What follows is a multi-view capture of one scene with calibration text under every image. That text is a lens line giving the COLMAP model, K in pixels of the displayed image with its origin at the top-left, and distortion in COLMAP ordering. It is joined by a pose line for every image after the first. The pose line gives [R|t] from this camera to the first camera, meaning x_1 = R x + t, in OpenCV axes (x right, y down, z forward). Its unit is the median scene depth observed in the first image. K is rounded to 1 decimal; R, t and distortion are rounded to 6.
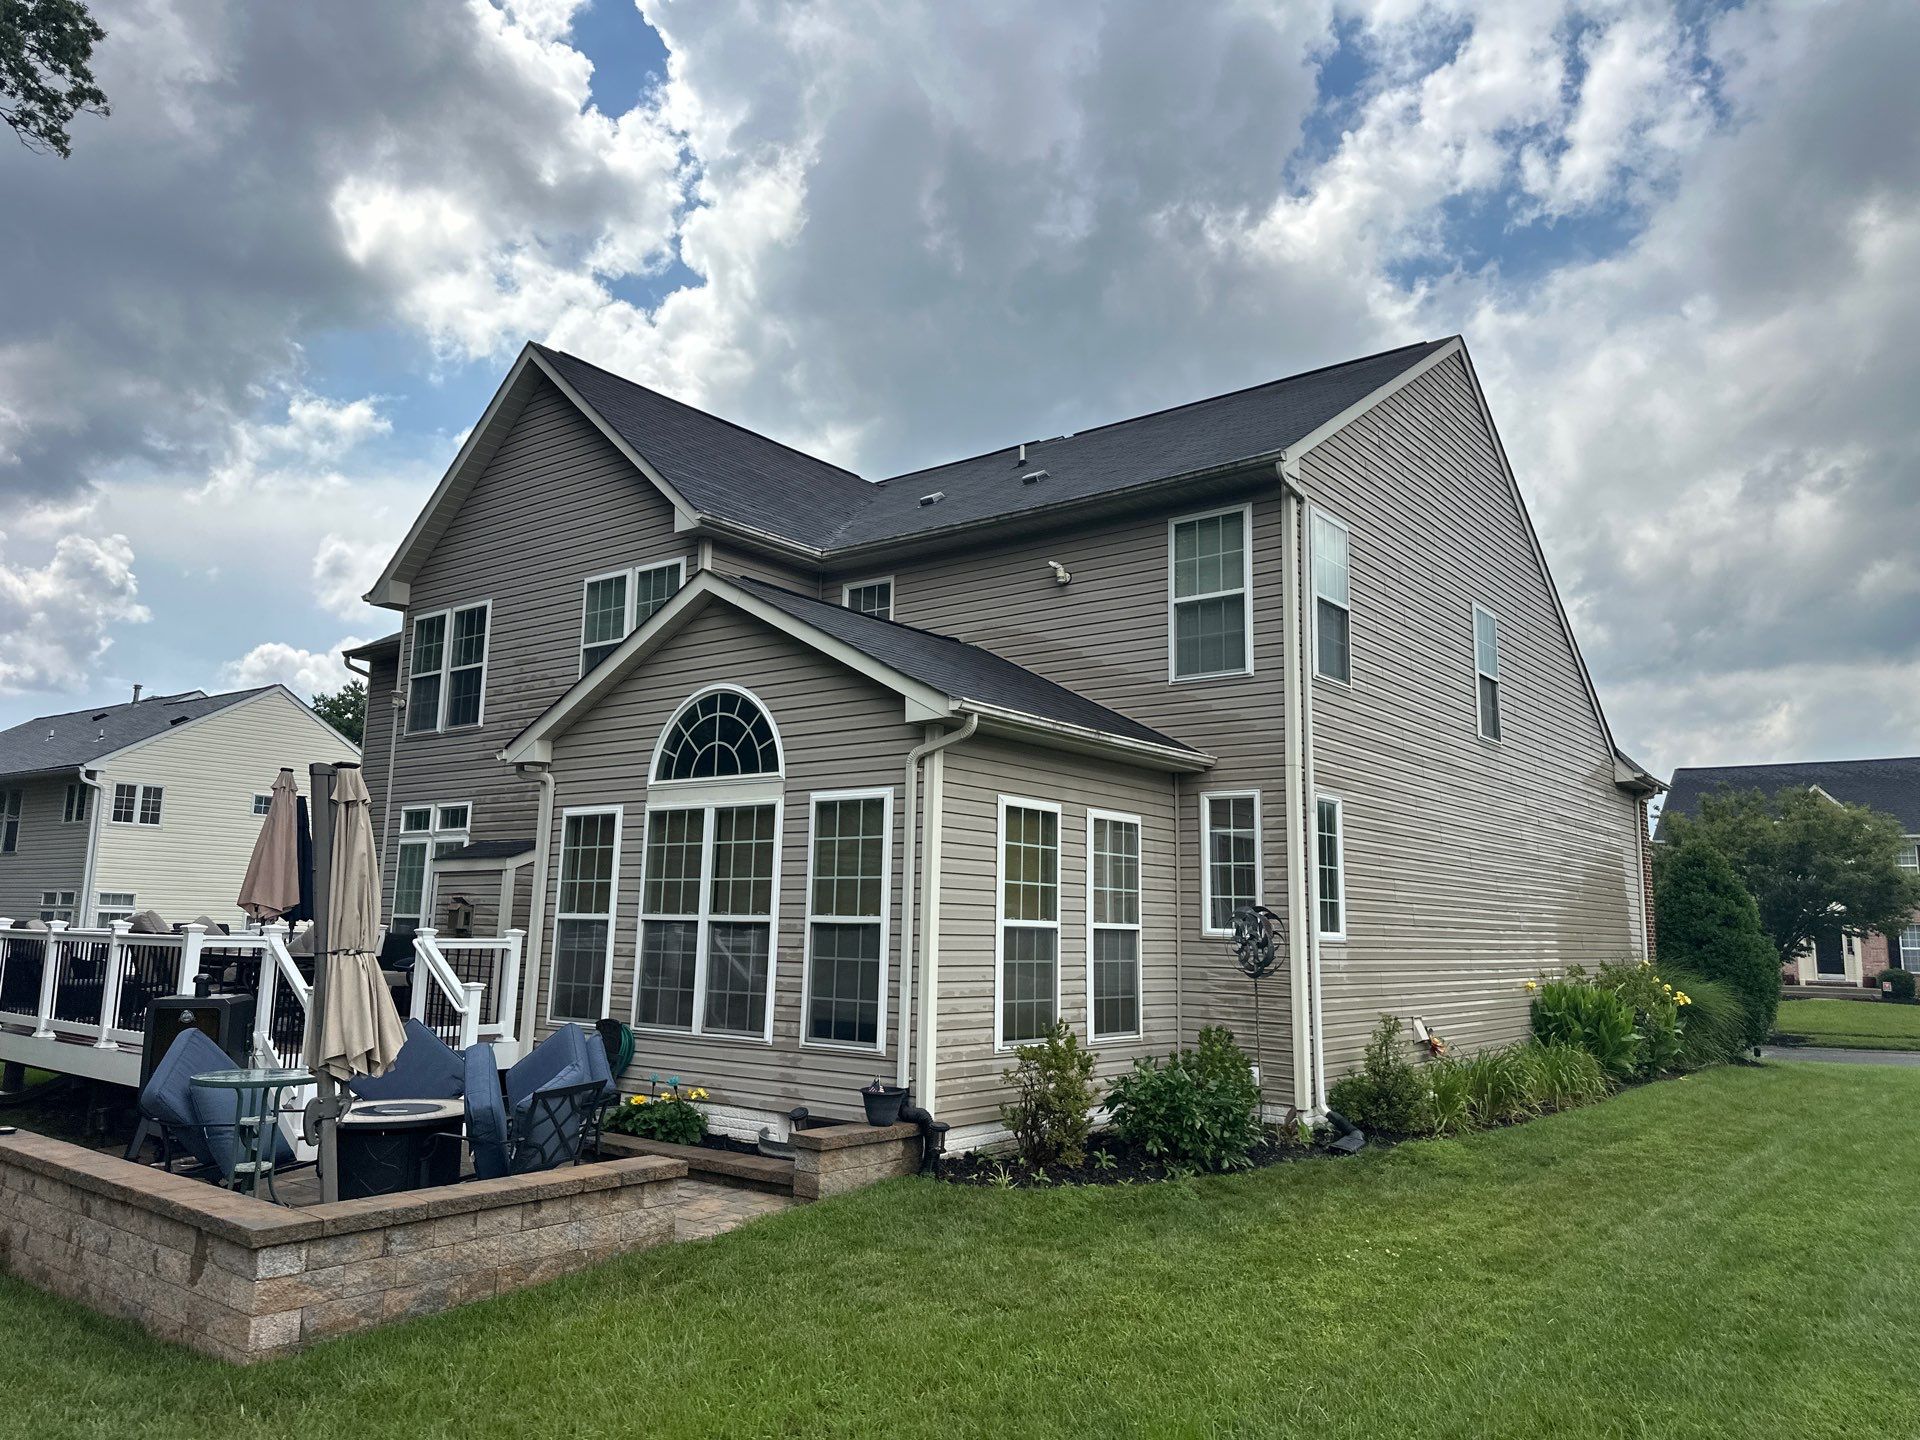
lens RADIAL K [[1341.1, 0, 972.1], [0, 1341.1, 754.8], [0, 0, 1]] dist [0.100909, -0.135869]
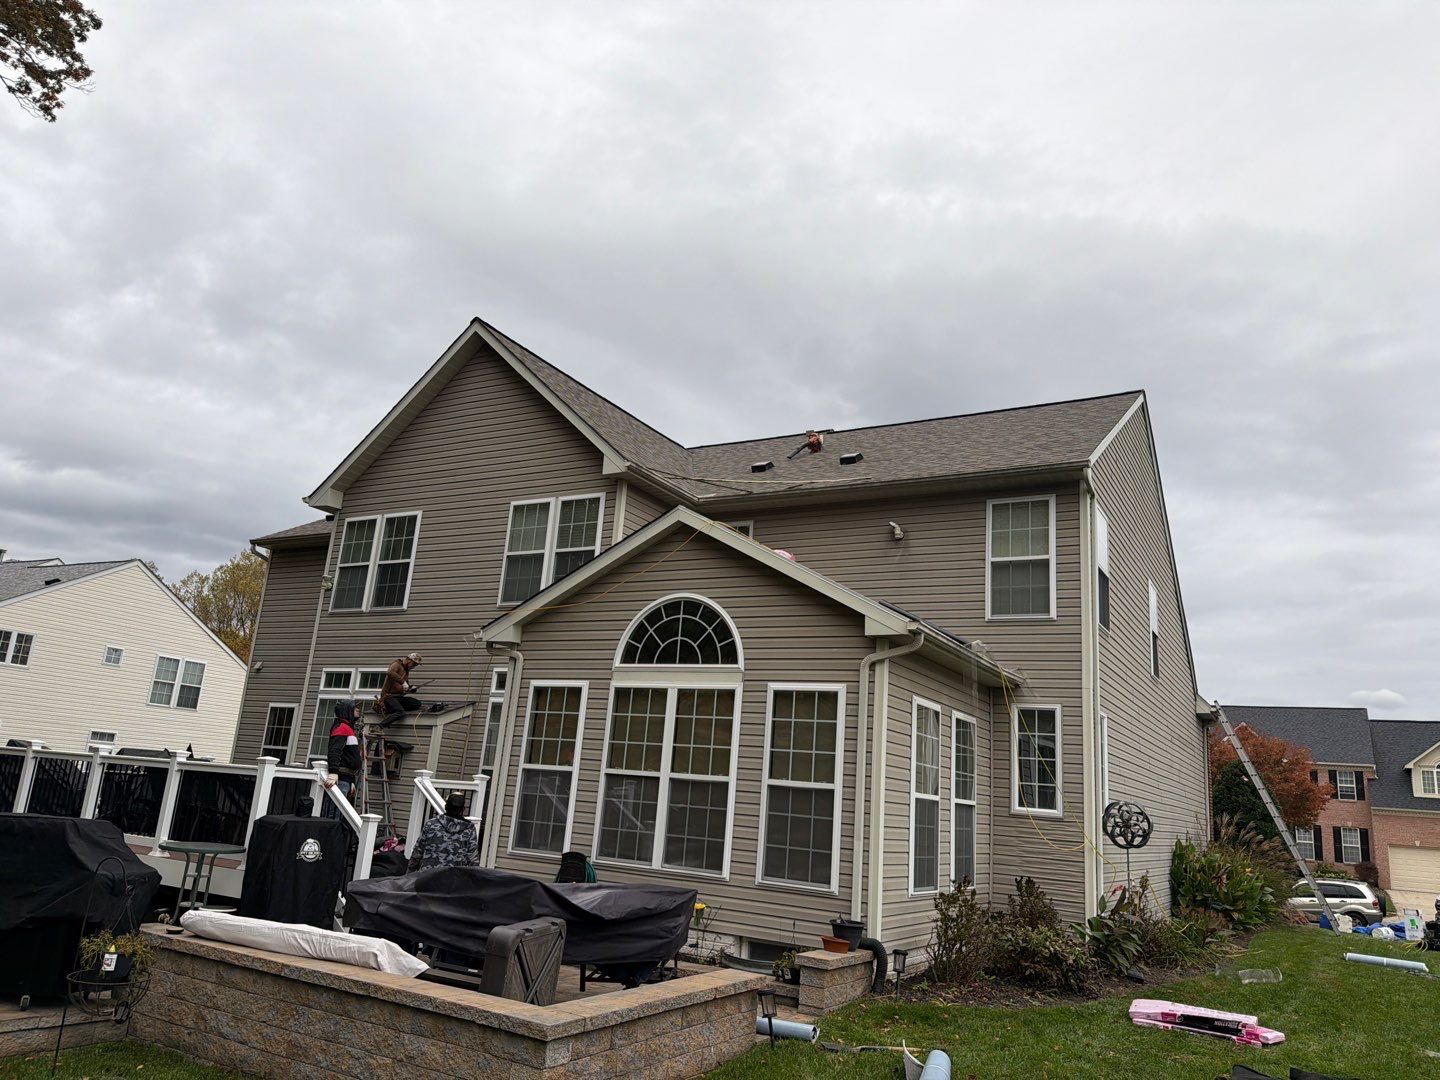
lens RADIAL K [[1005.8, 0, 729.0], [0, 1005.8, 566.1], [0, 0, 1]] dist [0.100909, -0.135869]
pose [[0.988289, 0.086725, 0.125552, -0.261089], [-0.074763, 0.992468, -0.097048, 0.012149], [-0.133023, 0.086525, 0.987329, 0.029611]]
